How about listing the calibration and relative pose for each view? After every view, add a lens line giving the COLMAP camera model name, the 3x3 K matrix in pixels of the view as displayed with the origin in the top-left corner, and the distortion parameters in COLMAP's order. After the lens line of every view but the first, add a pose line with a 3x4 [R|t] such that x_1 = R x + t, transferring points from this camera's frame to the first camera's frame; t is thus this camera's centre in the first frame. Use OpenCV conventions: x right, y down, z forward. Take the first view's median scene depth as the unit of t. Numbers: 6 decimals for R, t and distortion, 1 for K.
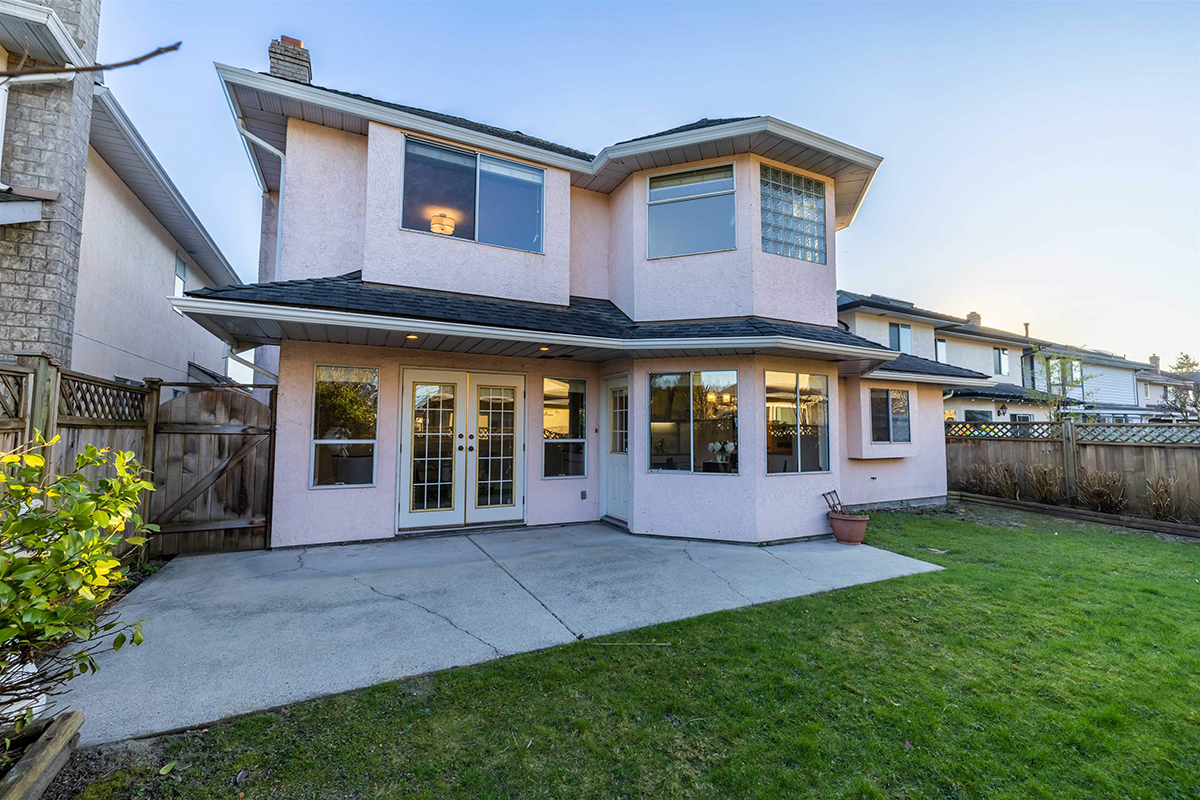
lens RADIAL K [[506.8, 0, 597.1], [0, 506.8, 389.7], [0, 0, 1]] dist [-0.001117, -0.000101]
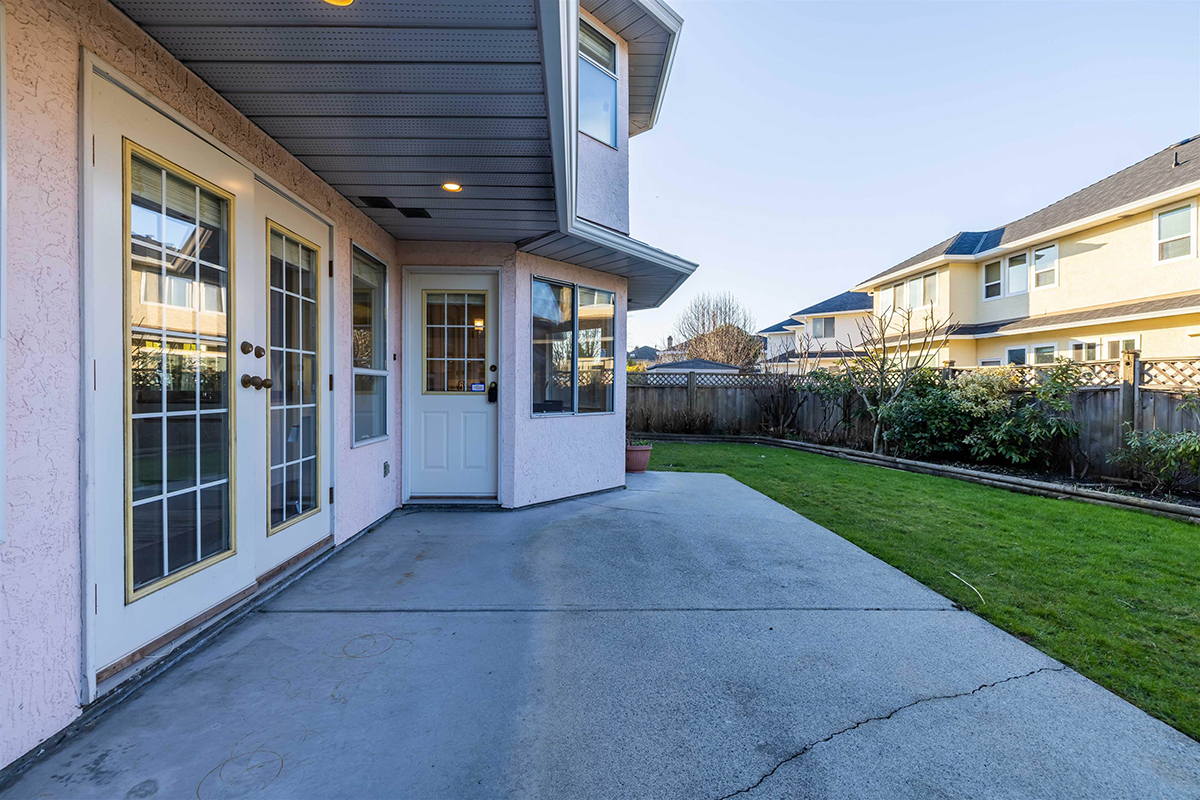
lens RADIAL K [[506.8, 0, 597.1], [0, 506.8, 389.7], [0, 0, 1]] dist [-0.001117, -0.000101]
pose [[0.426371, -0.009032, 0.904503, -0.507115], [-0.066168, 0.996960, 0.041146, 0.093643], [-0.902125, -0.077392, 0.424478, 0.647475]]
